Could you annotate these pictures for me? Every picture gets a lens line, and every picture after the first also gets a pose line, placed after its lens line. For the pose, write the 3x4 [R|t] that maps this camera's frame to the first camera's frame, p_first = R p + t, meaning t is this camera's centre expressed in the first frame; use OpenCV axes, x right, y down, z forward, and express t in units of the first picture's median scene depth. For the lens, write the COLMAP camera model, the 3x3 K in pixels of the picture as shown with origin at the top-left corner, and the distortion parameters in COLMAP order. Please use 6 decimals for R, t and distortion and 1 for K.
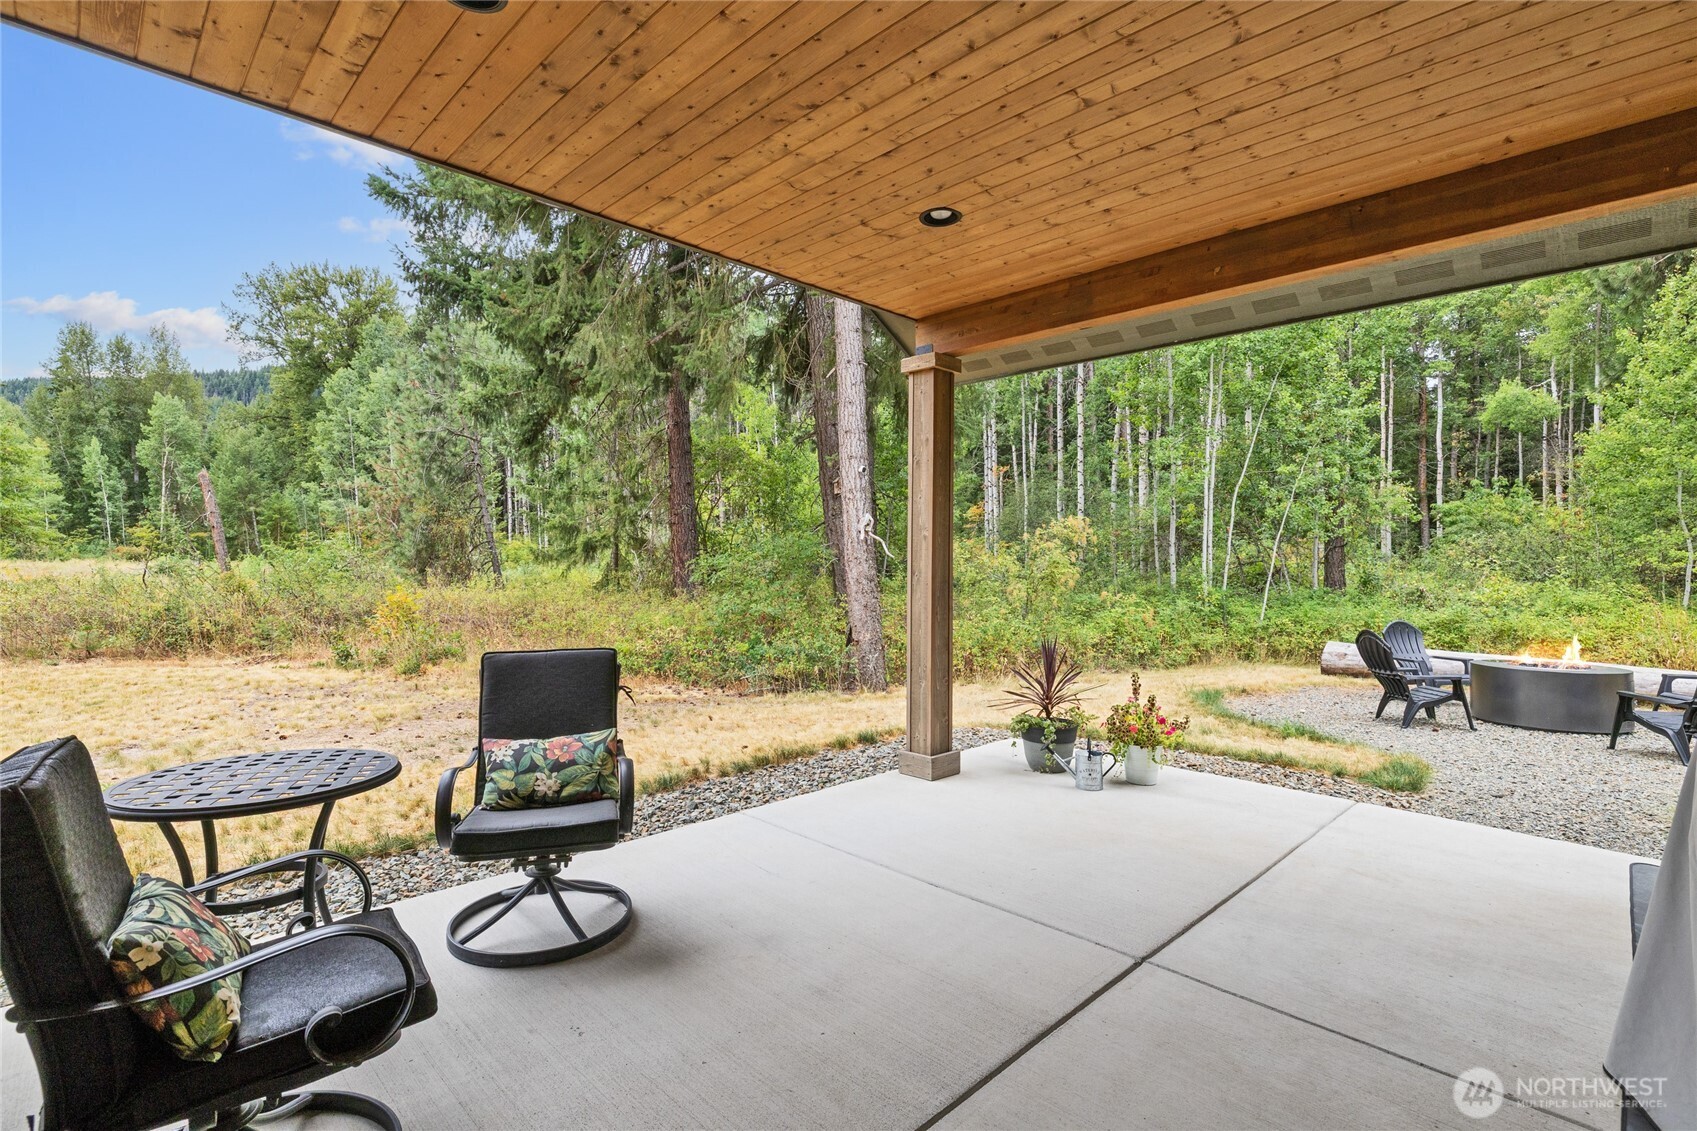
lens RADIAL K [[777.3, 0, 848.5], [0, 777.3, 565.5], [0, 0, 1]] dist [0.000990, 0.000781]
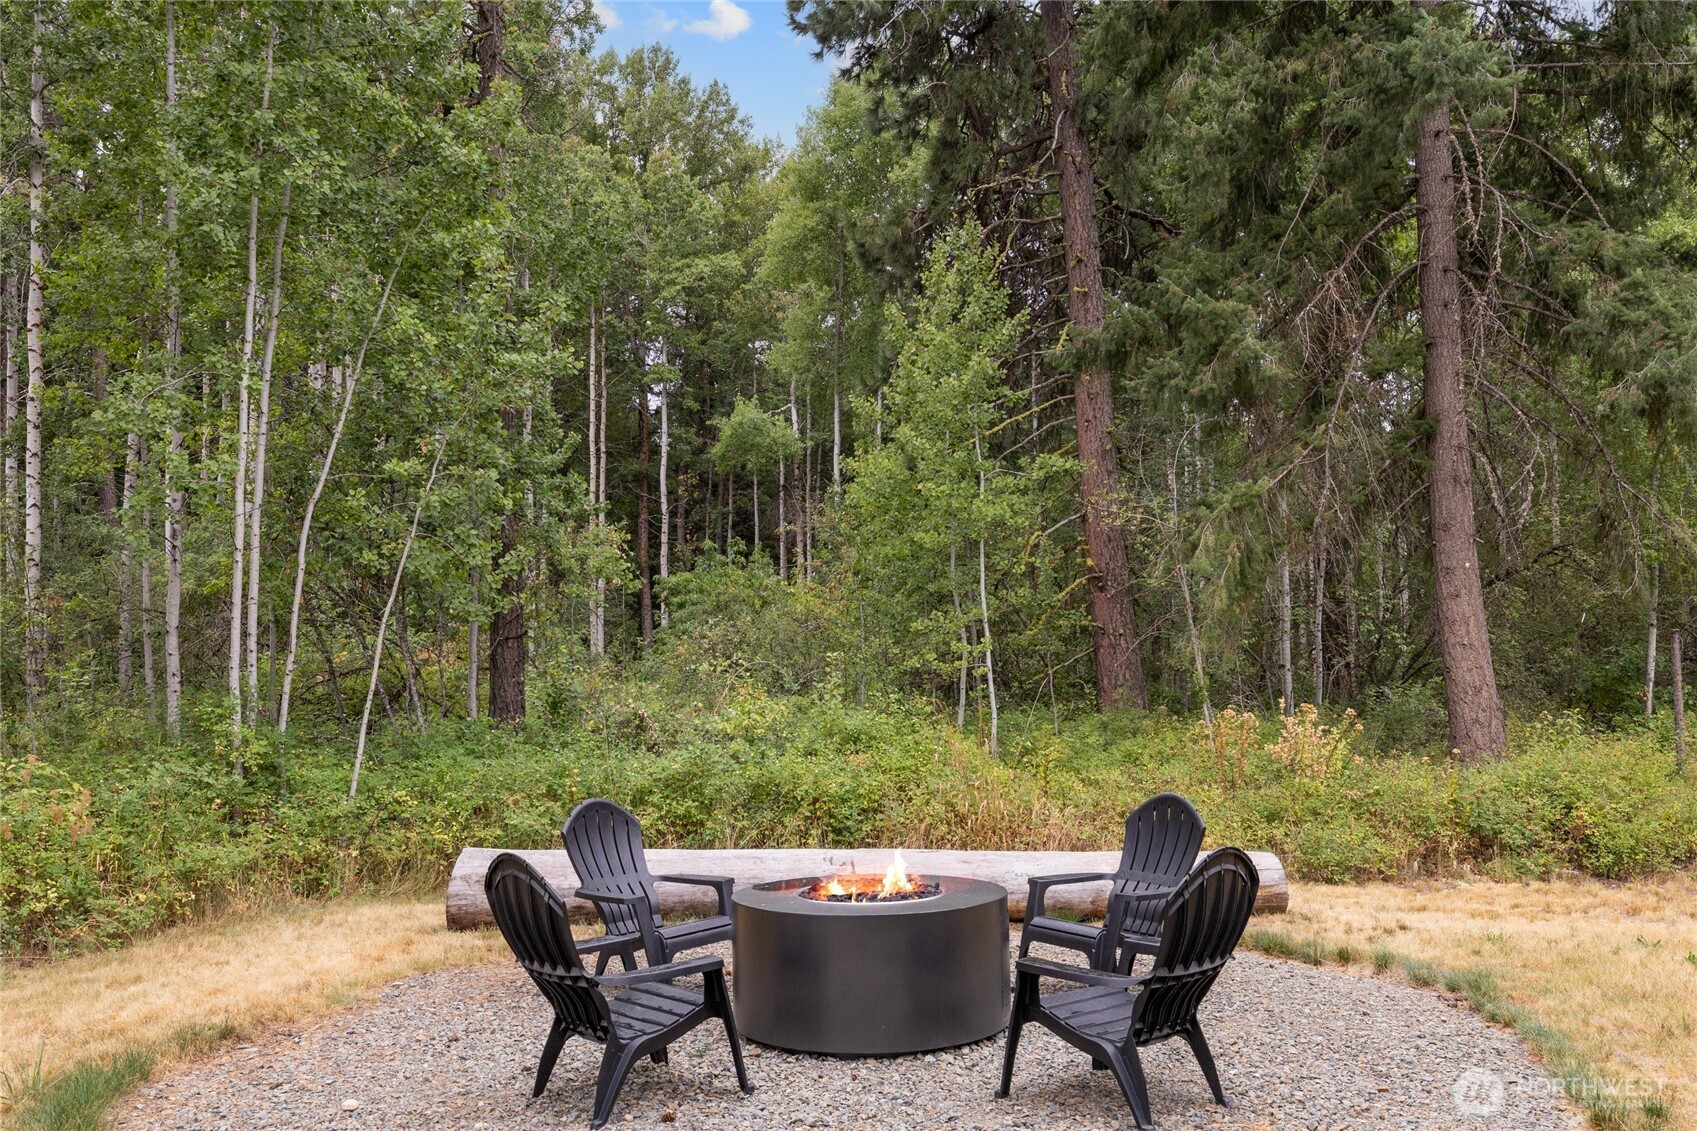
lens RADIAL K [[1174.7, 0, 848.5], [0, 1174.7, 565.5], [0, 0, 1]] dist [0.005889, 0.001282]
pose [[0.691589, 0.052321, 0.720393, 0.219846], [0.016905, 0.995927, -0.088562, 0.001608], [-0.722093, 0.073427, 0.687888, 0.295818]]
